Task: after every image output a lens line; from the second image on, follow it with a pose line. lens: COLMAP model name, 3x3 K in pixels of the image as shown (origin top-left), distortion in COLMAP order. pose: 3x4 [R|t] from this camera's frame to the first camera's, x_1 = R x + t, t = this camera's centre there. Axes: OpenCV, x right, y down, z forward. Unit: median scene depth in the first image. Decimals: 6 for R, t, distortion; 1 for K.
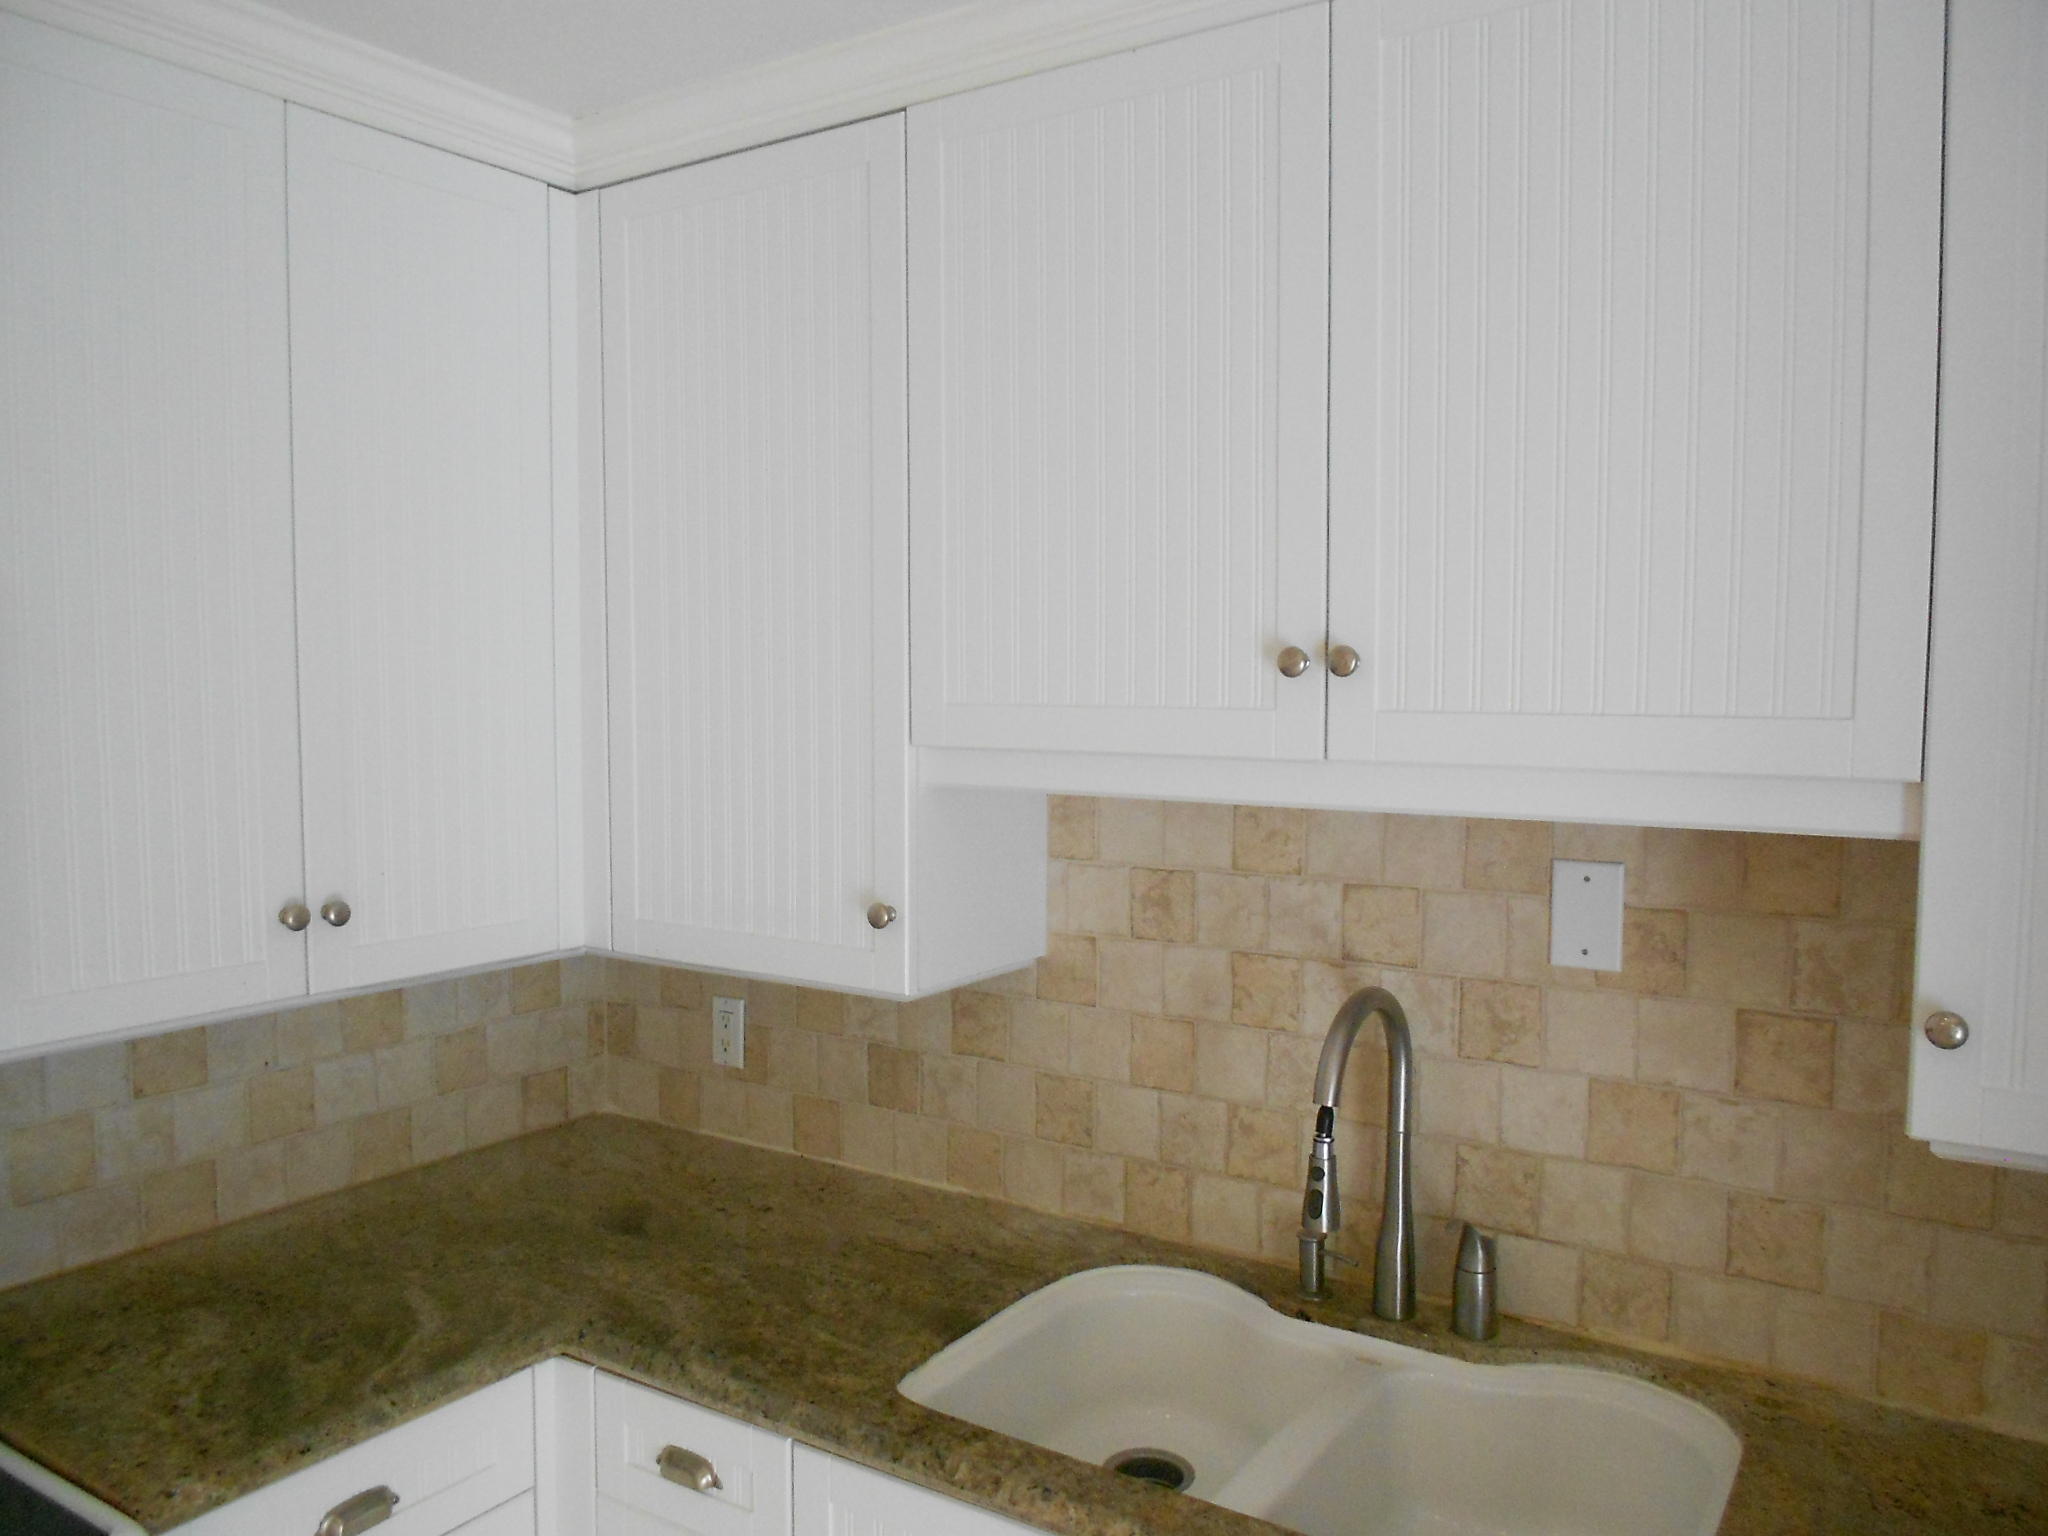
lens RADIAL K [[1536.6, 0, 1034.3], [0, 1536.6, 780.3], [0, 0, 1]] dist [-0.016066, -0.004467]
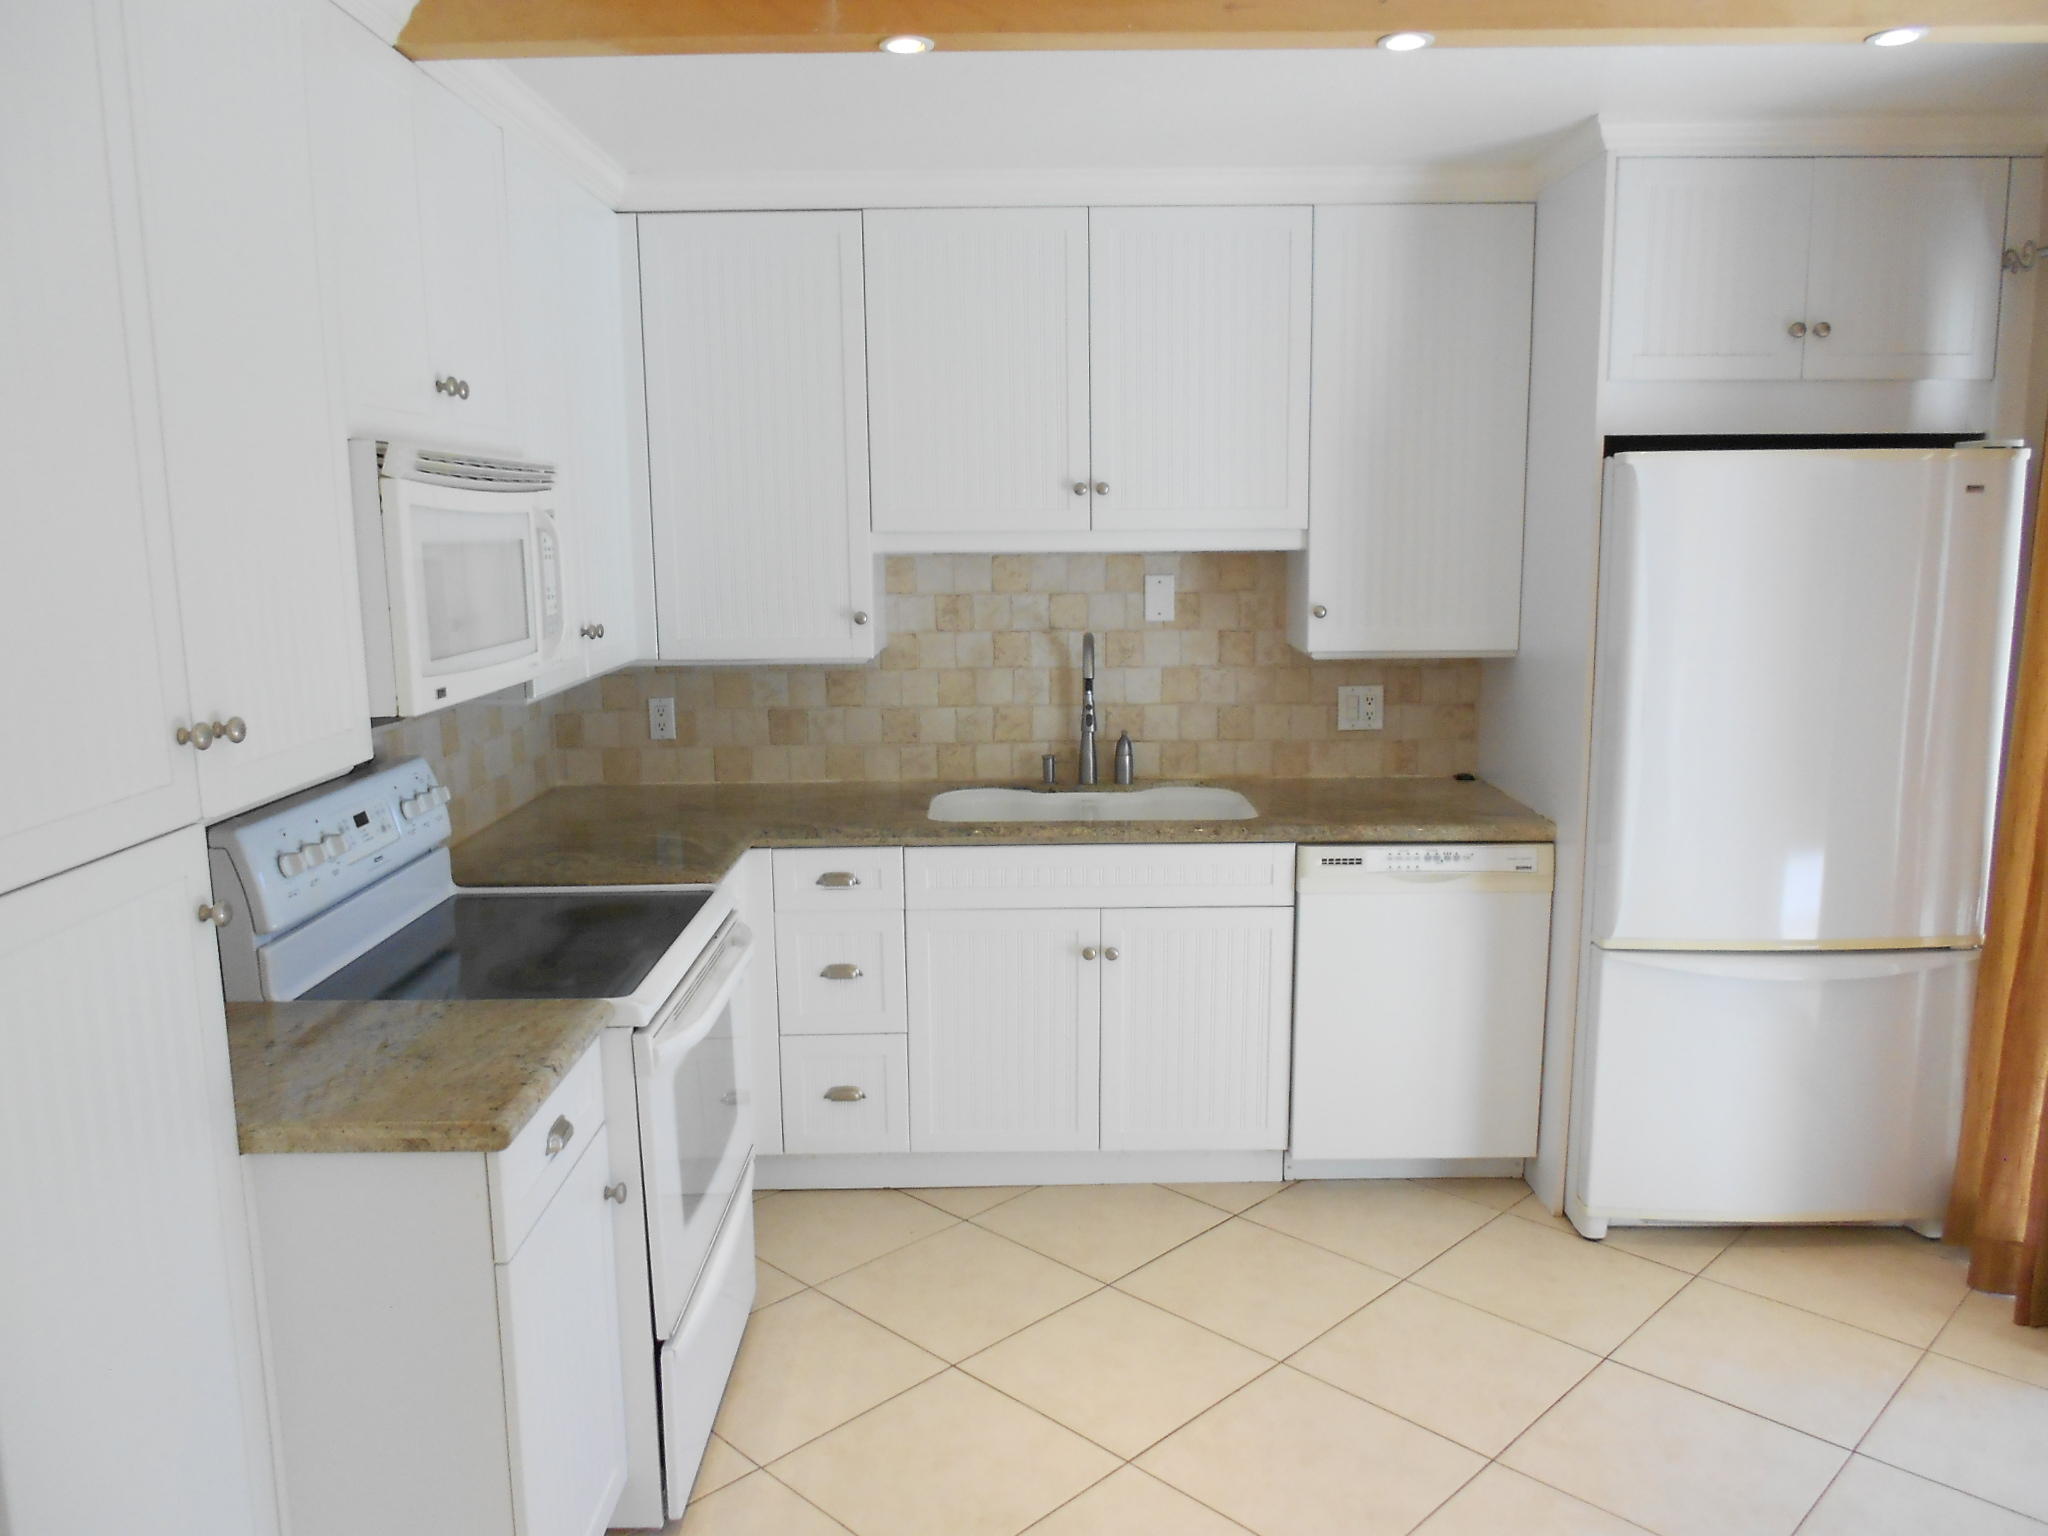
lens RADIAL K [[1536.6, 0, 1025.5], [0, 1536.6, 774.5], [0, 0, 1]] dist [-0.016066, -0.004467]
pose [[0.831474, -0.104770, 0.545595, -1.053789], [0.050885, 0.992291, 0.113000, 0.075718], [-0.553228, -0.066194, 0.830396, -0.805339]]
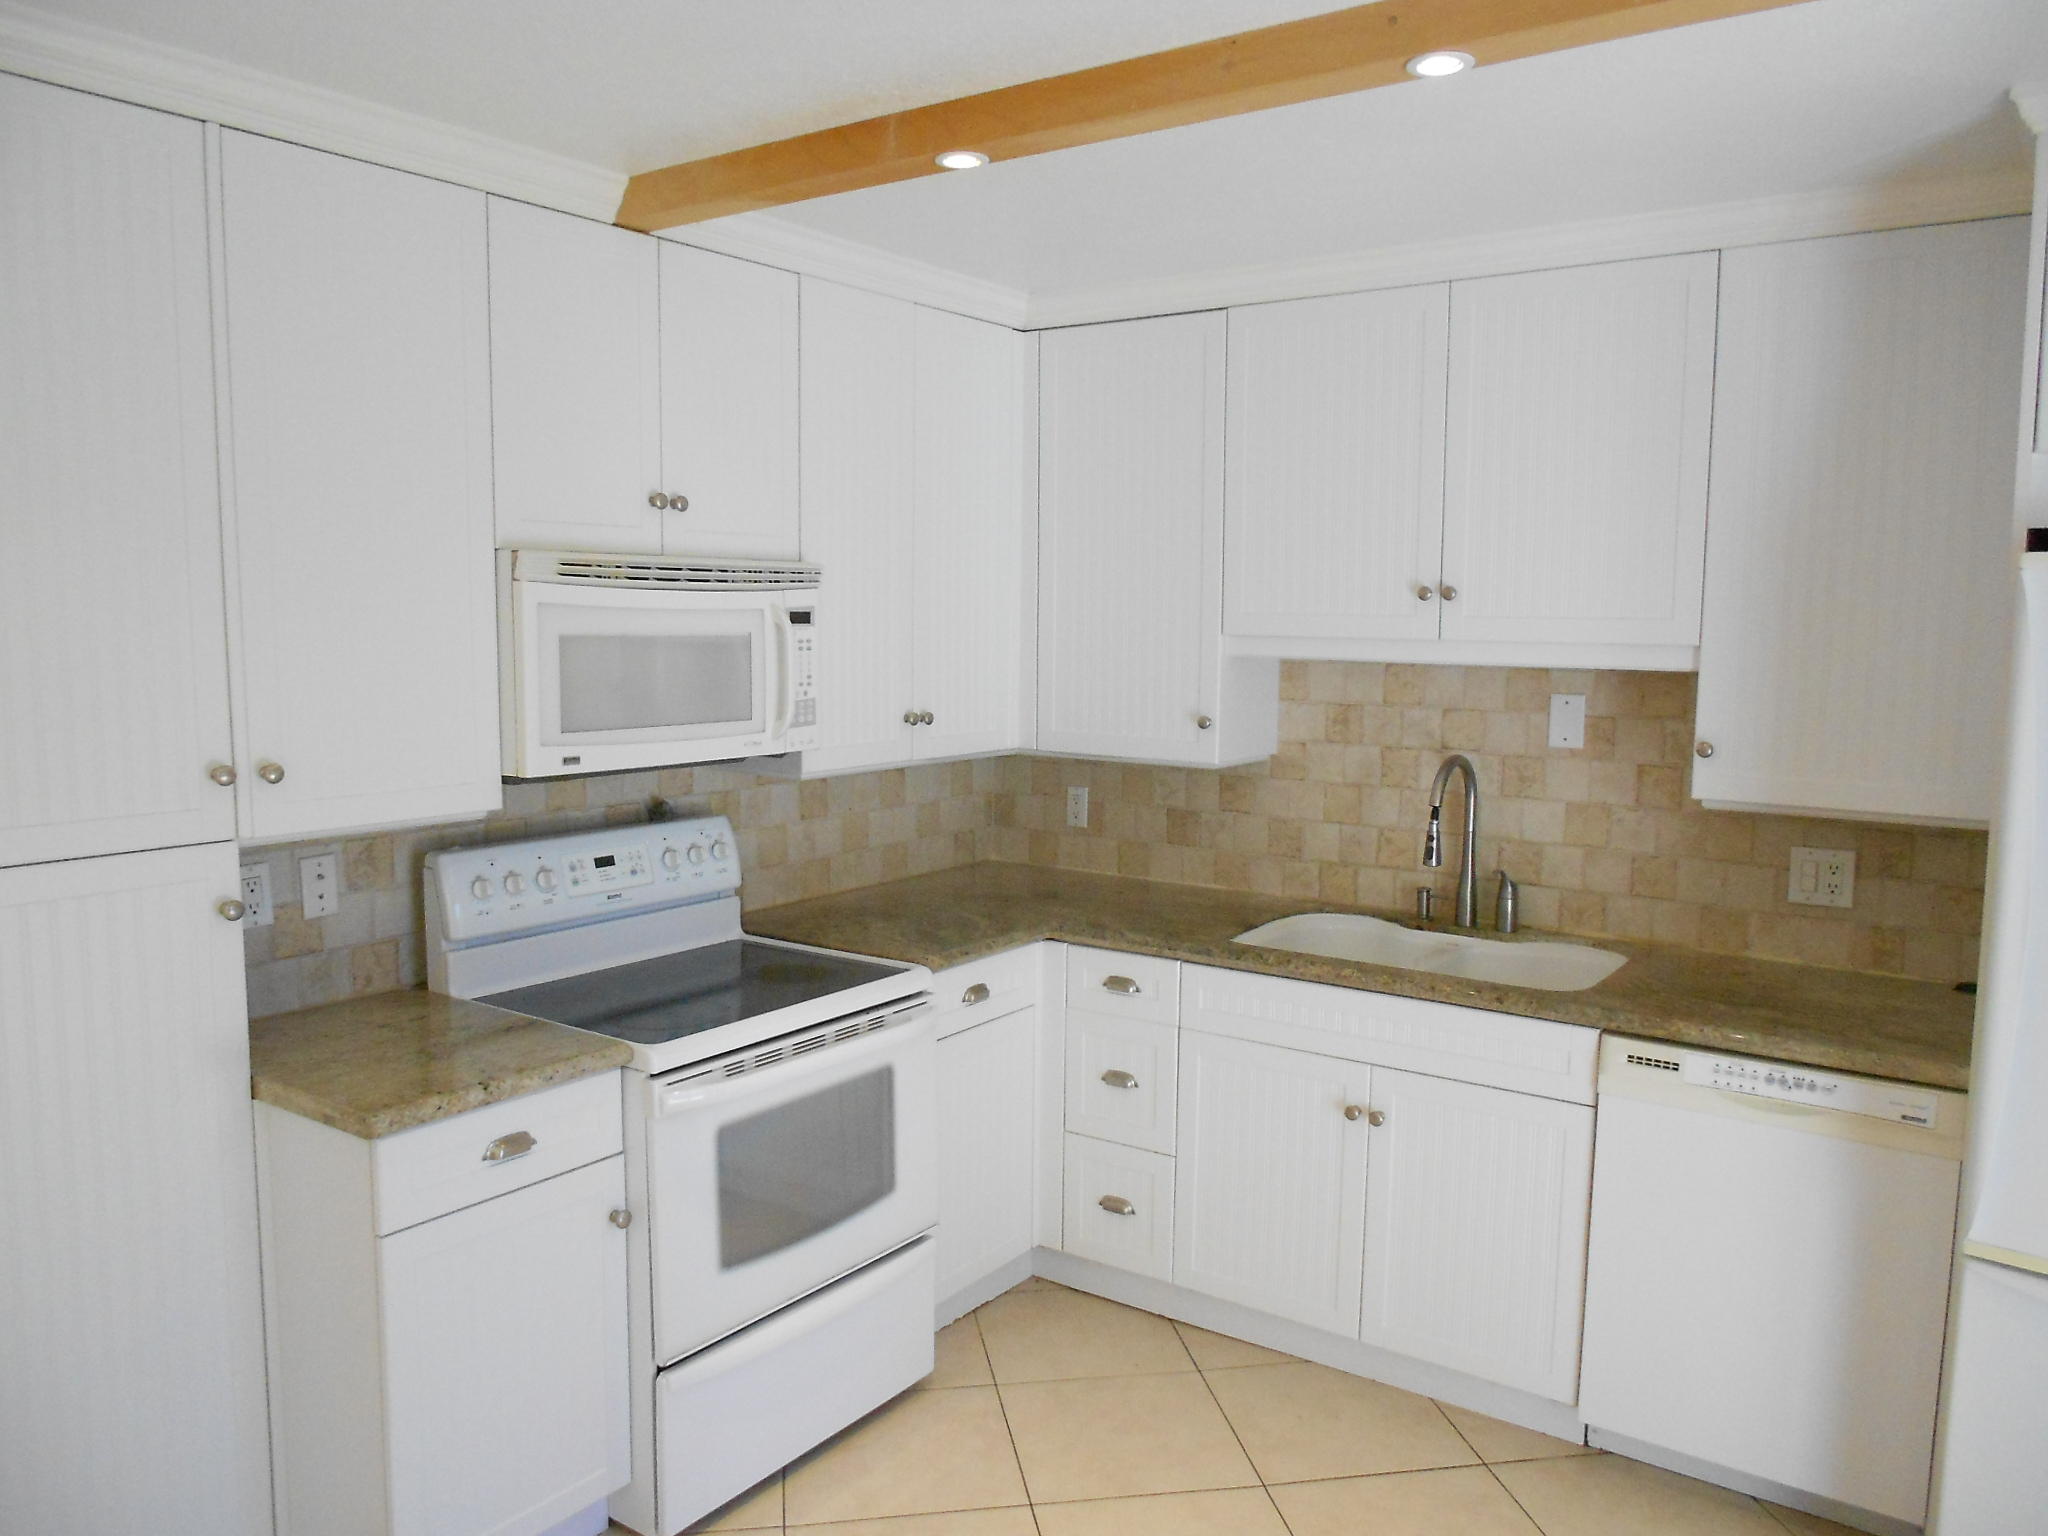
lens RADIAL K [[1536.6, 0, 1046.2], [0, 1536.6, 778.4], [0, 0, 1]] dist [-0.016066, -0.004467]
pose [[0.999421, 0.009469, -0.032692, -0.238877], [-0.008020, 0.998992, 0.044176, 0.075169], [0.033078, -0.043888, 0.998489, -0.968170]]
